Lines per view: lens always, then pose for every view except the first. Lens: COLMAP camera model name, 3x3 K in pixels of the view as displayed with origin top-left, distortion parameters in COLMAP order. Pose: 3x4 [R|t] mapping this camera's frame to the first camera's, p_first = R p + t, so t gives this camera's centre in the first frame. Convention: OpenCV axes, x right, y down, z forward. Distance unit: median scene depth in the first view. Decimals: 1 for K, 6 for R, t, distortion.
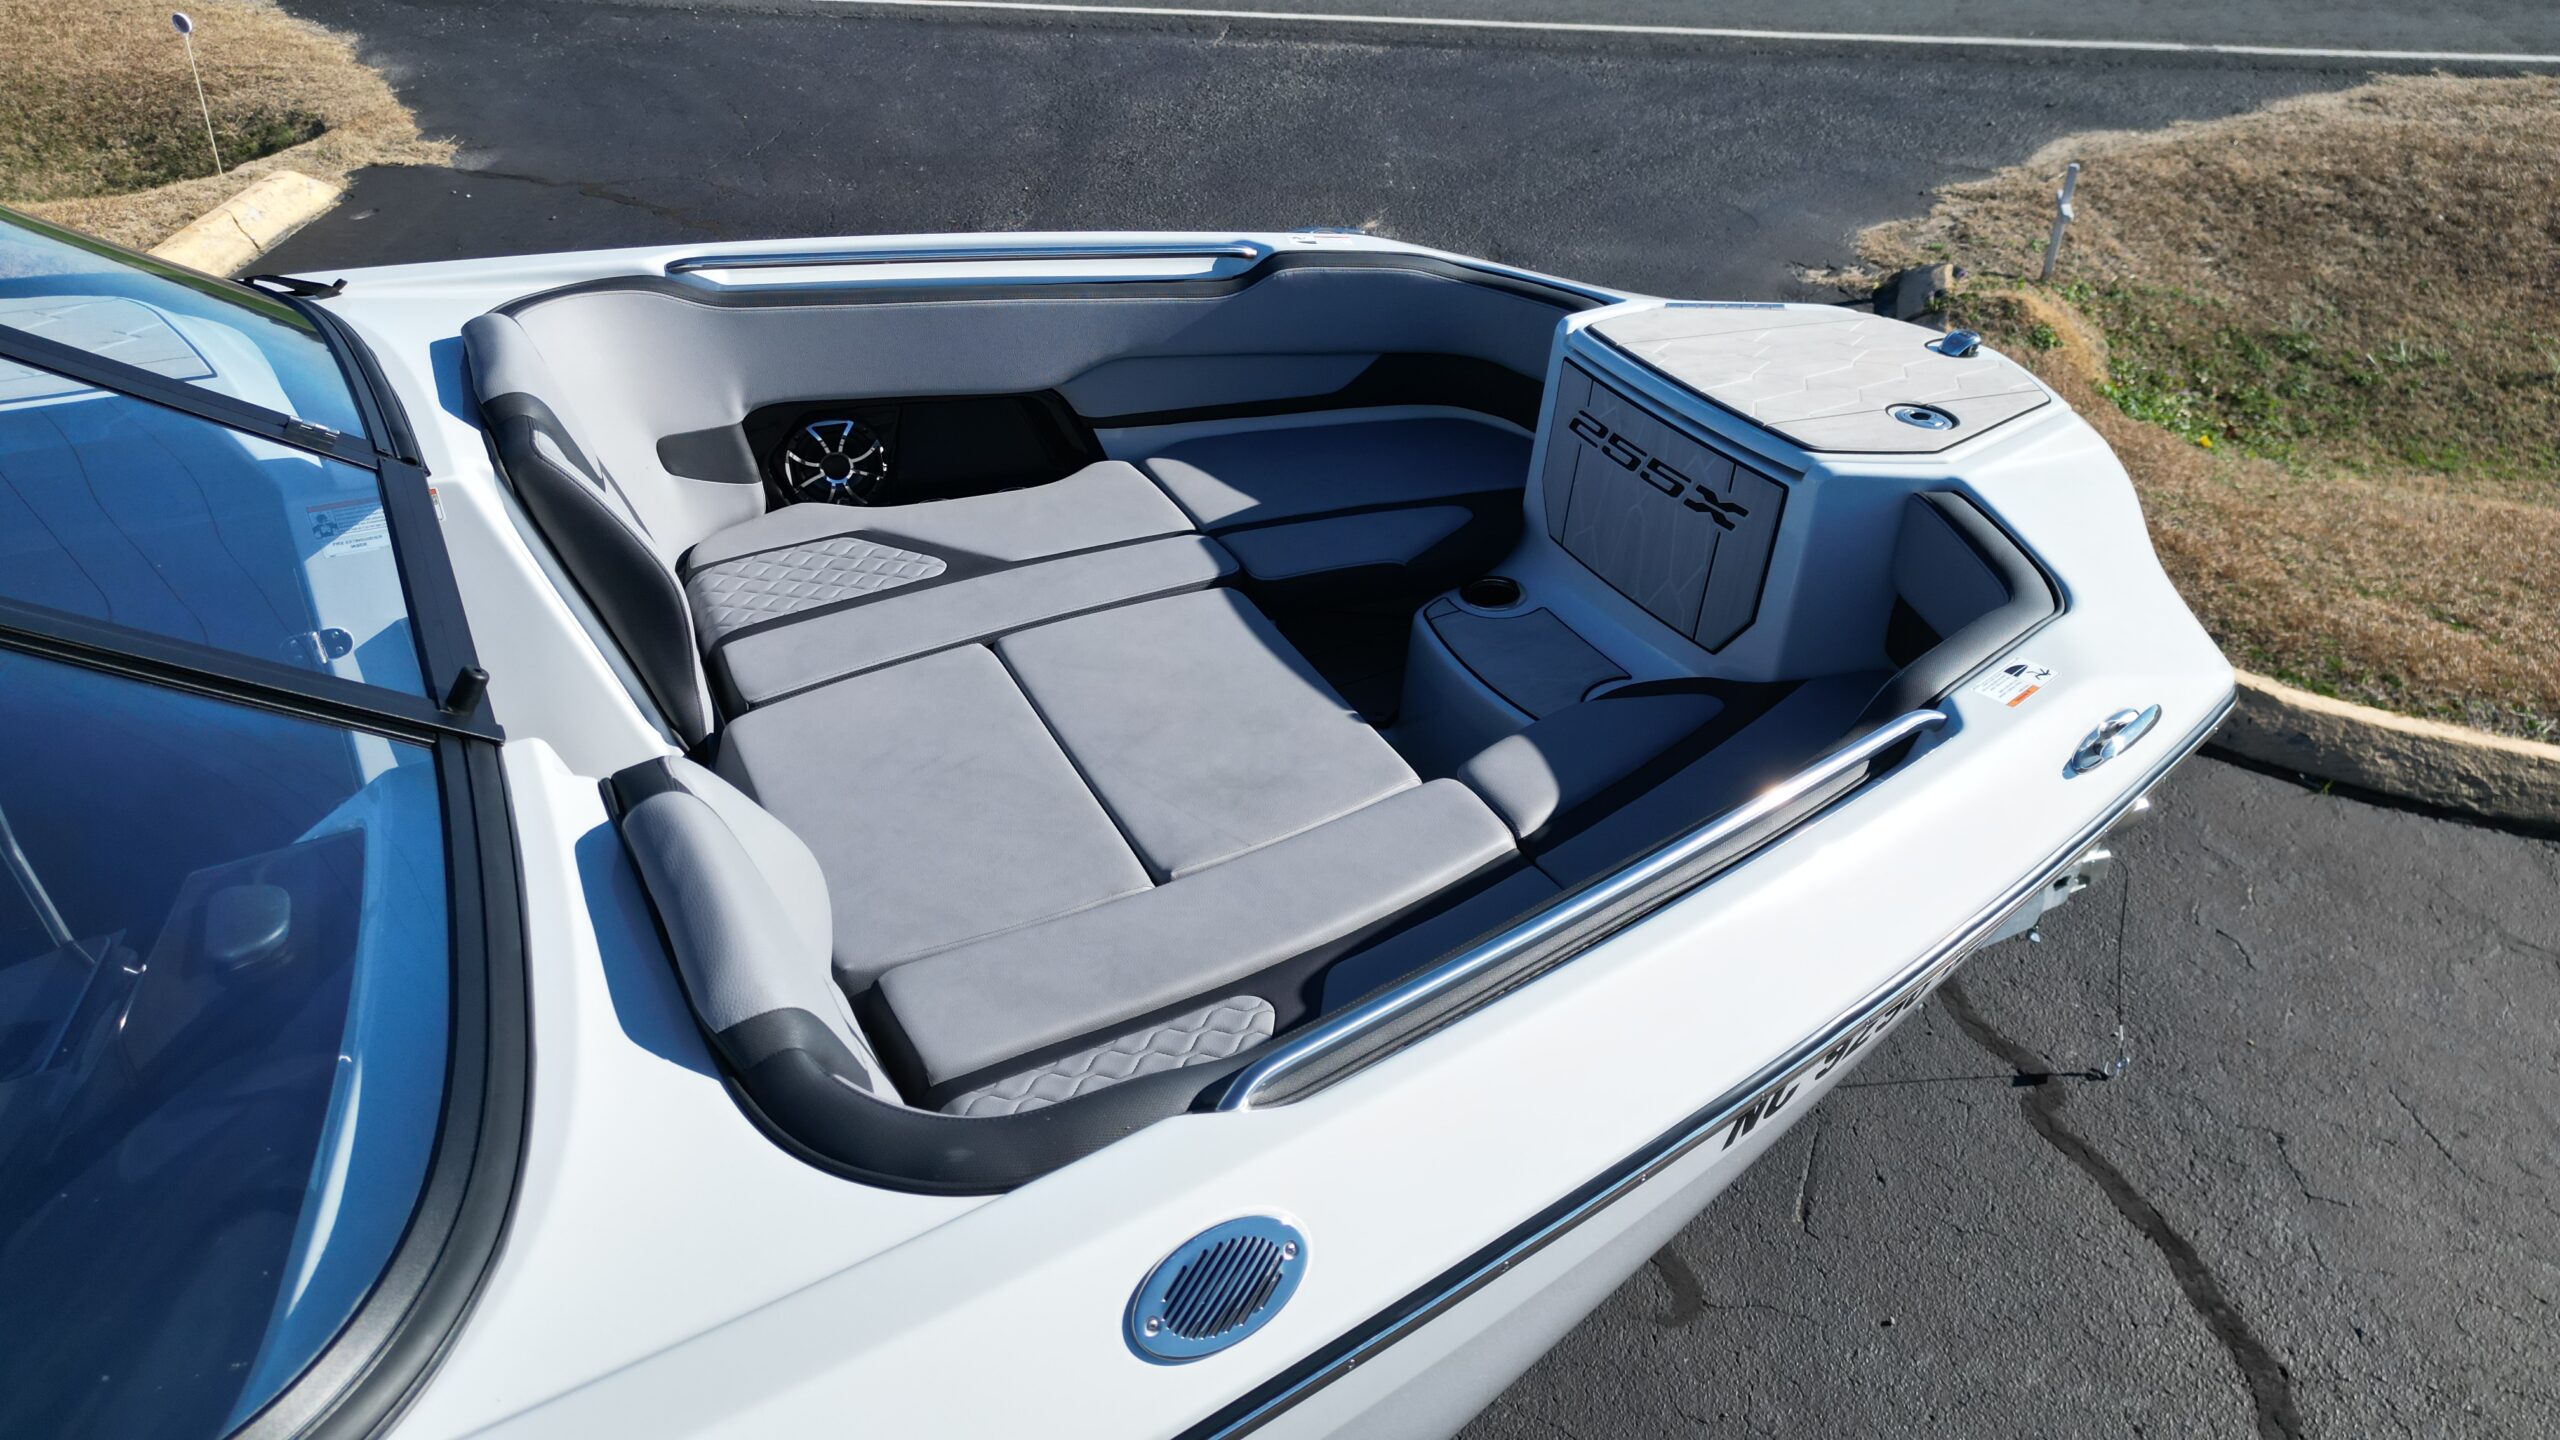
lens RADIAL K [[1776.5, 0, 1280.0], [0, 1776.5, 720.0], [0, 0, 1]] dist [0.063581, -0.064997]
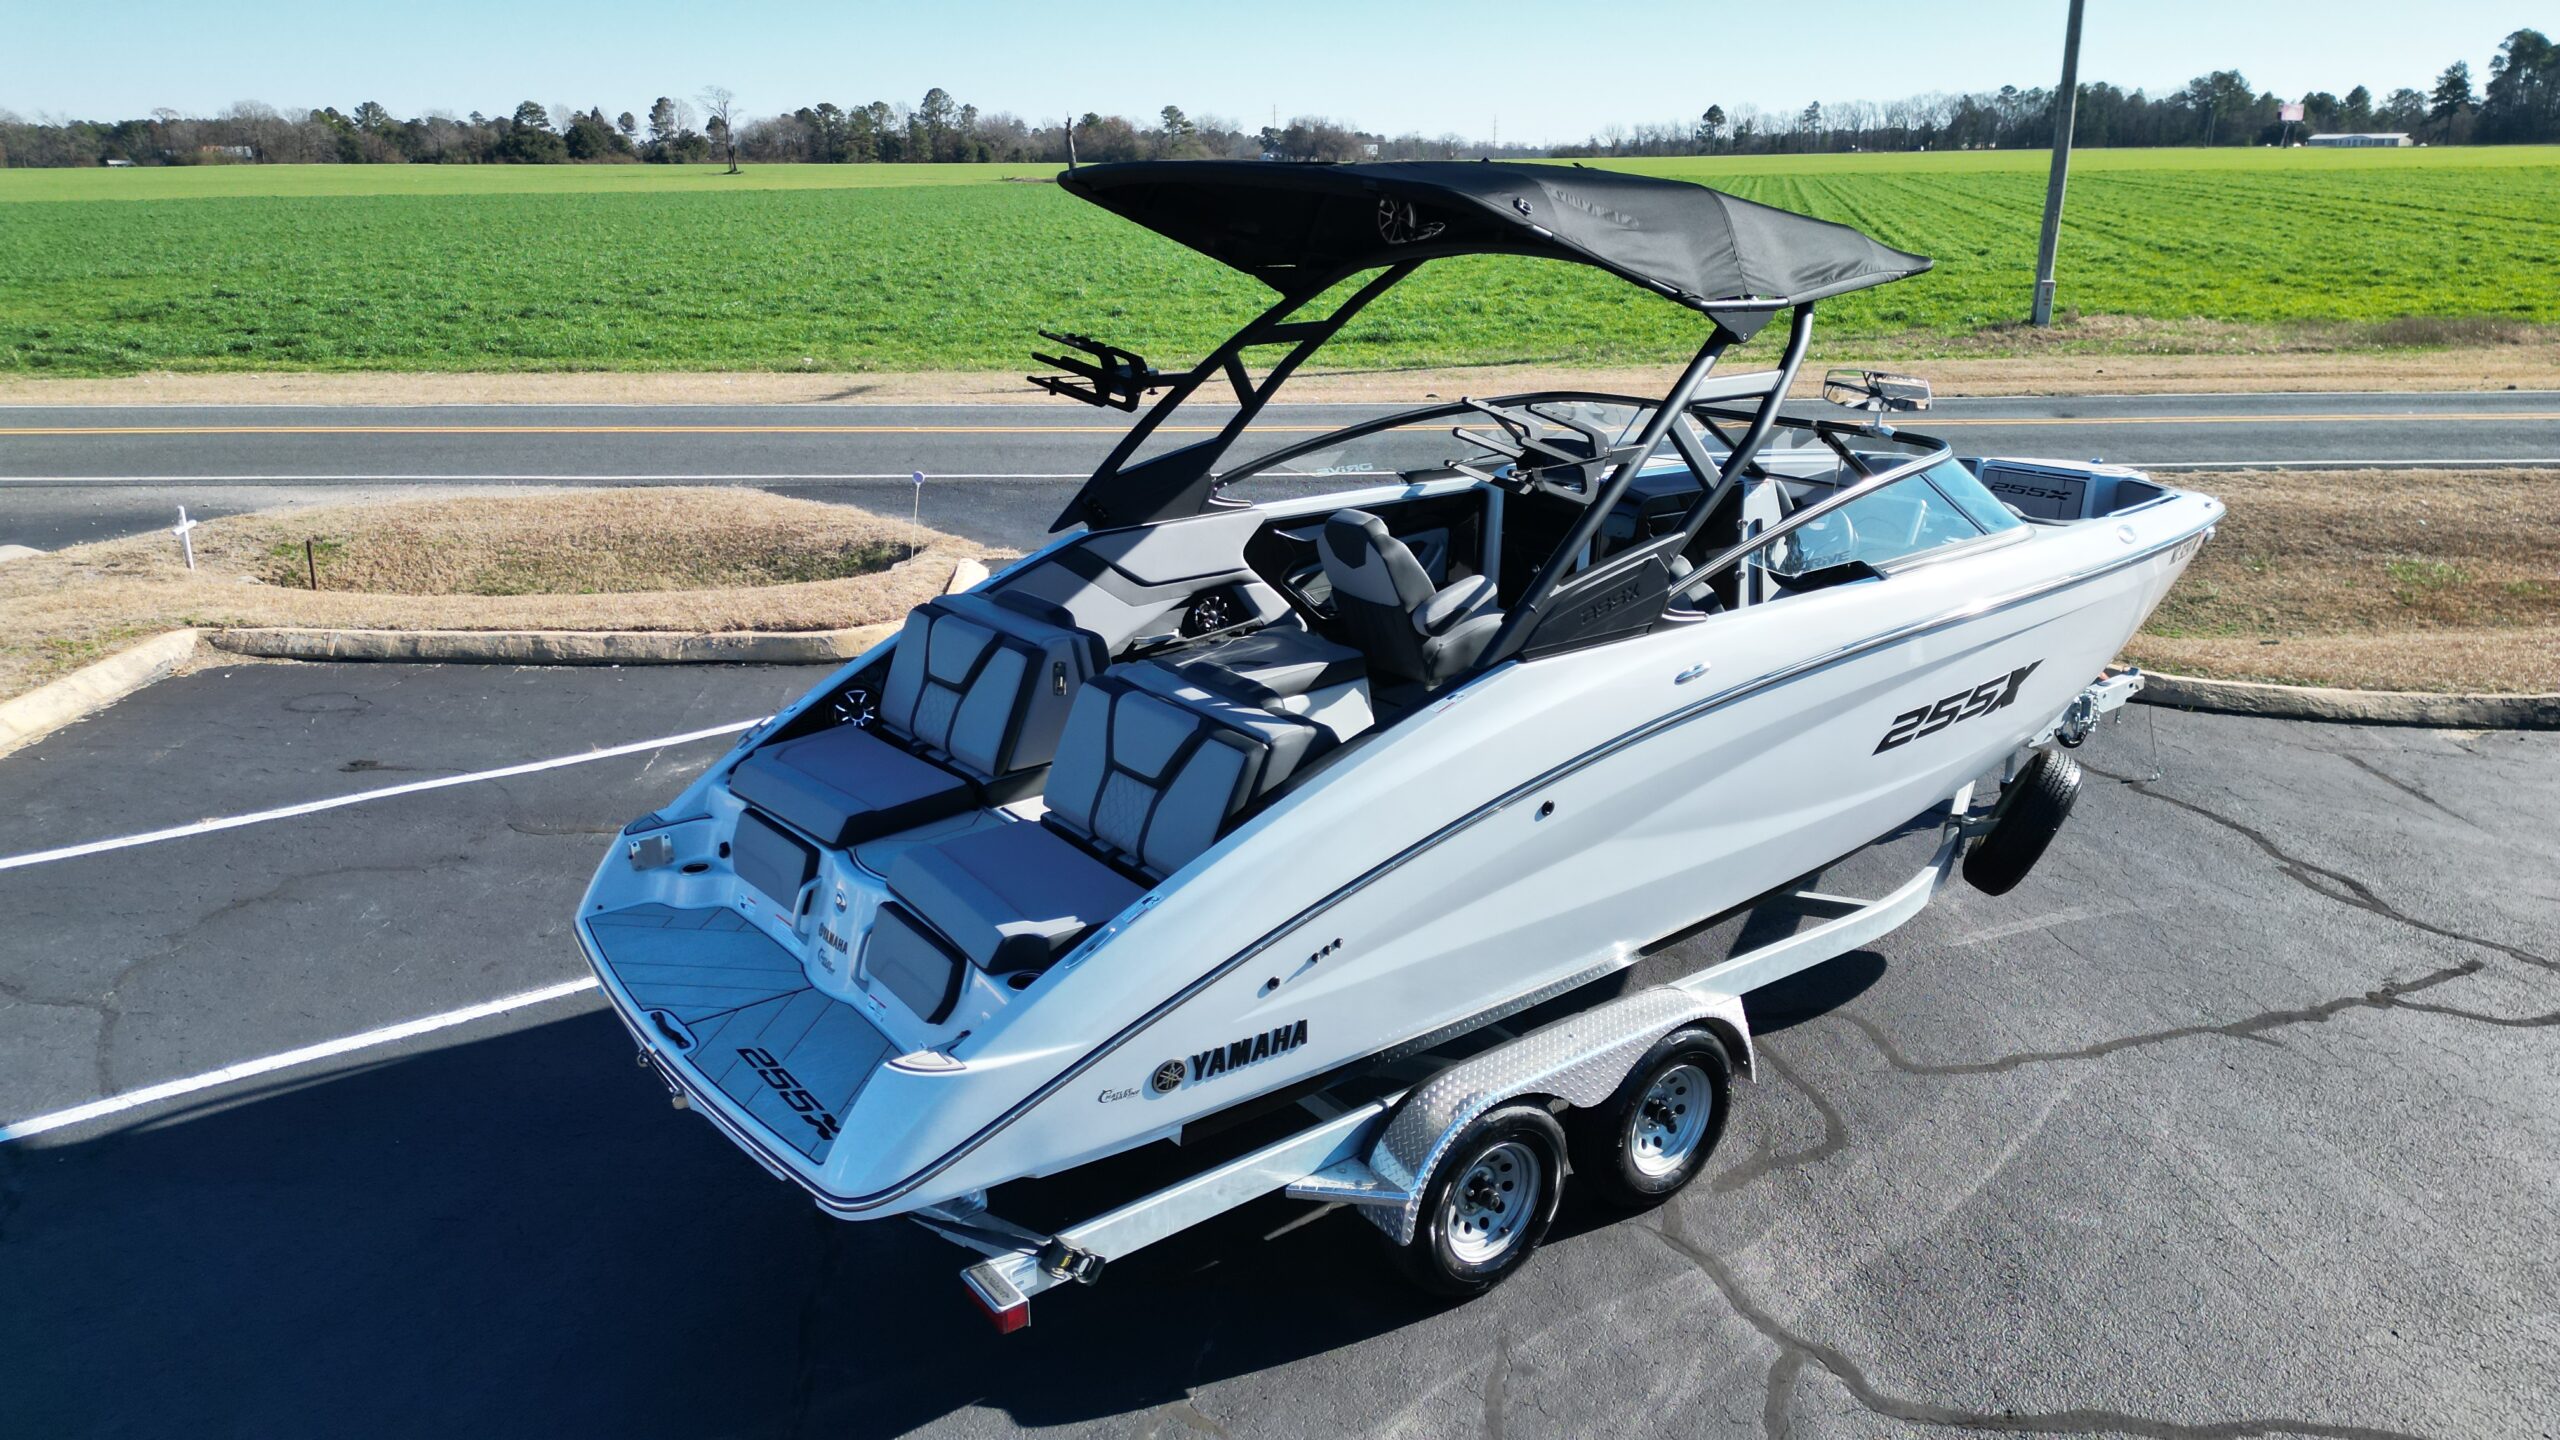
lens RADIAL K [[1784.3, 0, 1280.0], [0, 1784.3, 720.0], [0, 0, 1]] dist [0.087928, -0.093853]
pose [[0.983175, -0.055010, 0.174189, -0.588926], [0.101940, 0.956509, -0.273310, 0.346411], [-0.151578, 0.286468, 0.946023, -0.612218]]
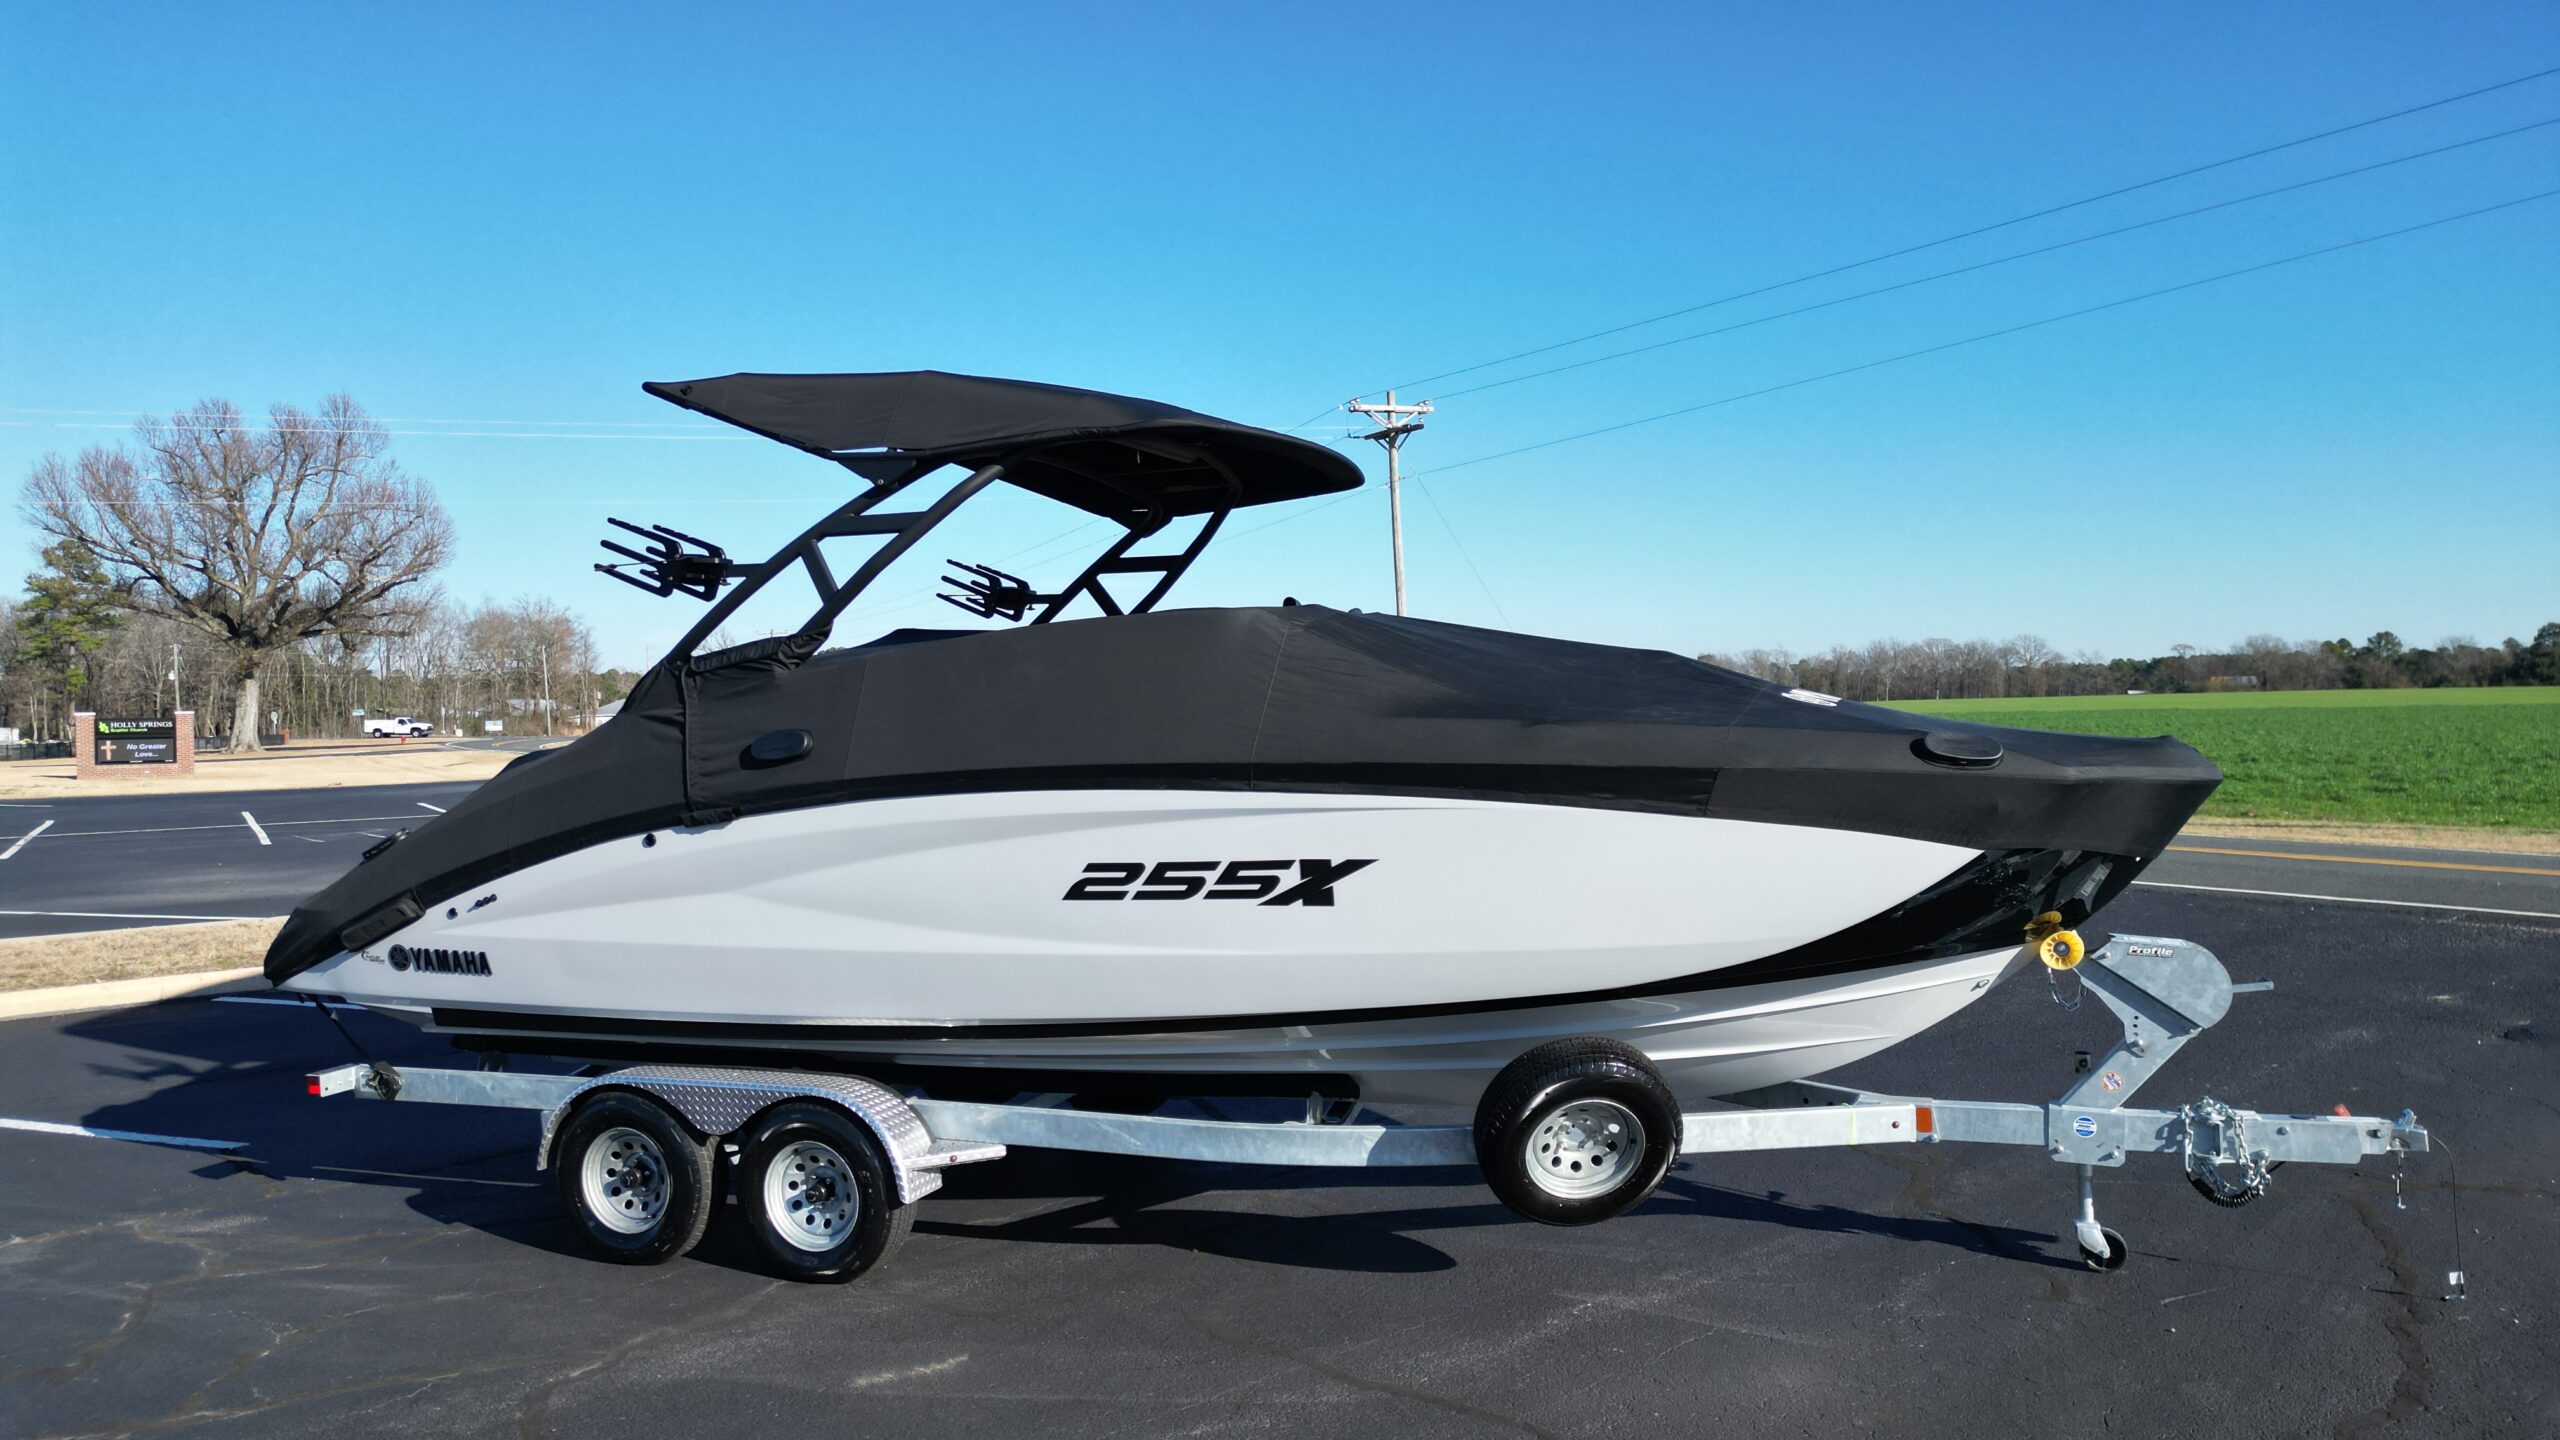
lens RADIAL K [[1786.8, 0, 1283.0], [0, 1786.8, 684.2], [0, 0, 1]] dist [0.074282, -0.060719]
pose [[0.683674, -0.010678, -0.729710, 0.444134], [-0.397586, 0.833029, -0.384693, 0.352354], [0.611977, 0.553127, 0.565274, -0.321457]]
